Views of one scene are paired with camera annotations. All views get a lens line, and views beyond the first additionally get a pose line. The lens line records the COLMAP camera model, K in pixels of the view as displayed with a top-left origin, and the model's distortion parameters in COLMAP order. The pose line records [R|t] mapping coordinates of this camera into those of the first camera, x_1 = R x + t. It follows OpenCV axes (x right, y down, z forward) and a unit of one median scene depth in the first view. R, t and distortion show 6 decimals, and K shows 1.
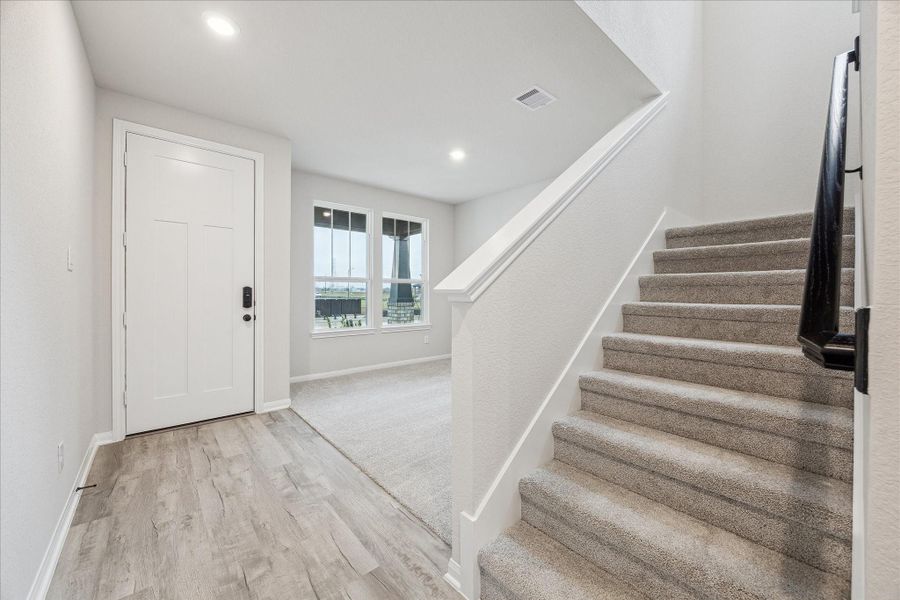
lens RADIAL K [[347.5, 0, 454.3], [0, 347.5, 295.4], [0, 0, 1]] dist [-0.000436, -0.001120]
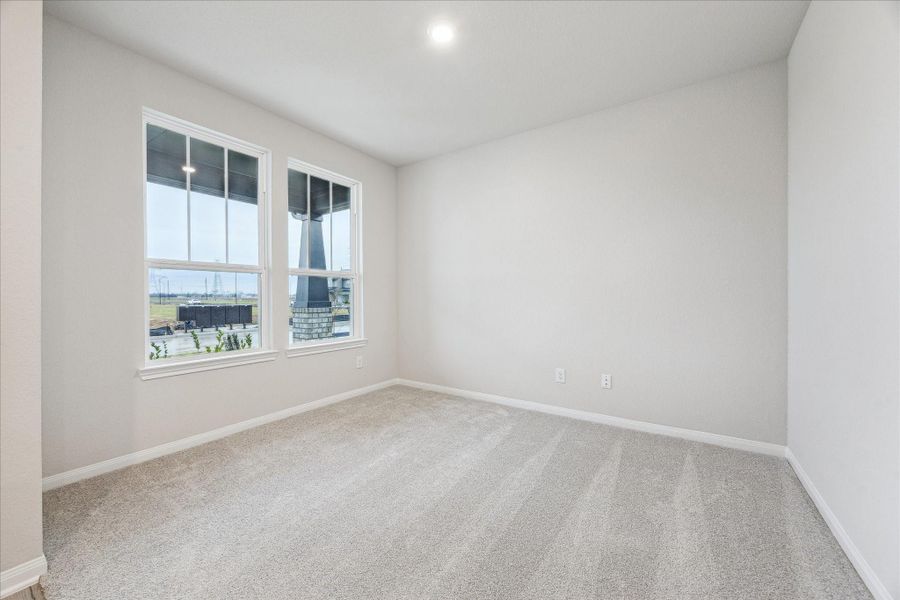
lens RADIAL K [[347.5, 0, 459.0], [0, 347.5, 299.5], [0, 0, 1]] dist [-0.000436, -0.001120]
pose [[0.962335, -0.010196, 0.271675, -0.159971], [0.010603, 0.999944, -0.000029, 0.018149], [-0.271660, 0.002908, 0.962389, 0.623985]]
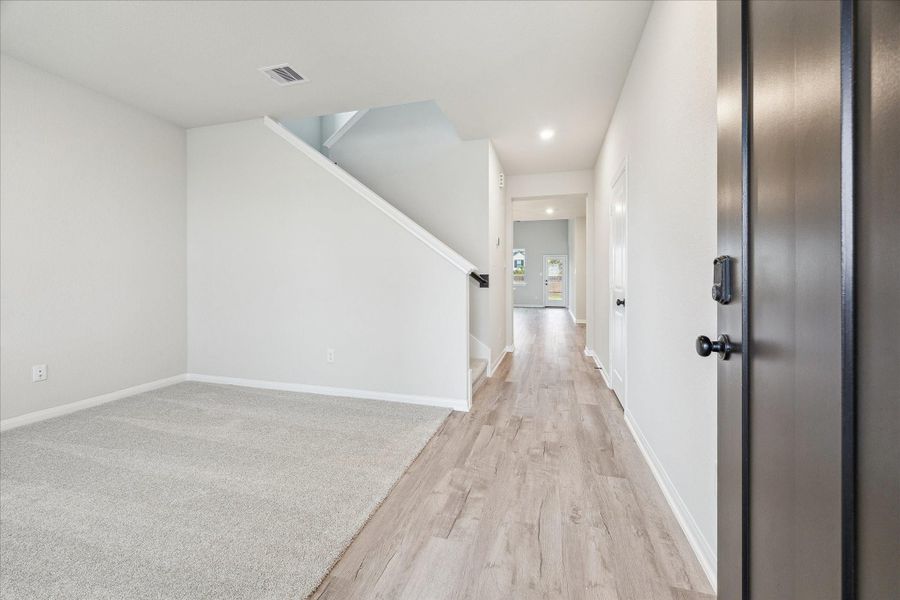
lens RADIAL K [[347.5, 0, 456.9], [0, 347.5, 281.2], [0, 0, 1]] dist [-0.000436, -0.001120]
pose [[-0.556732, -0.006930, 0.830663, -0.842183], [0.001508, 0.999955, 0.009353, 0.016870], [-0.830691, 0.006459, -0.556697, 1.099742]]
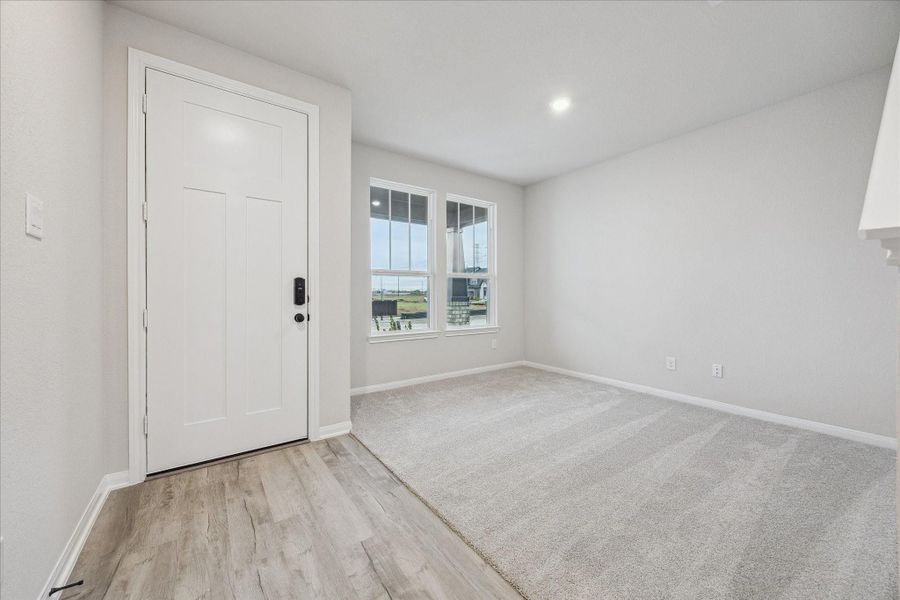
lens RADIAL K [[347.5, 0, 456.6], [0, 347.5, 295.7], [0, 0, 1]] dist [-0.000436, -0.001120]
pose [[0.996674, -0.005321, -0.081321, -0.213091], [0.004952, 0.999977, -0.004735, 0.024275], [0.081344, 0.004317, 0.996677, 0.299201]]
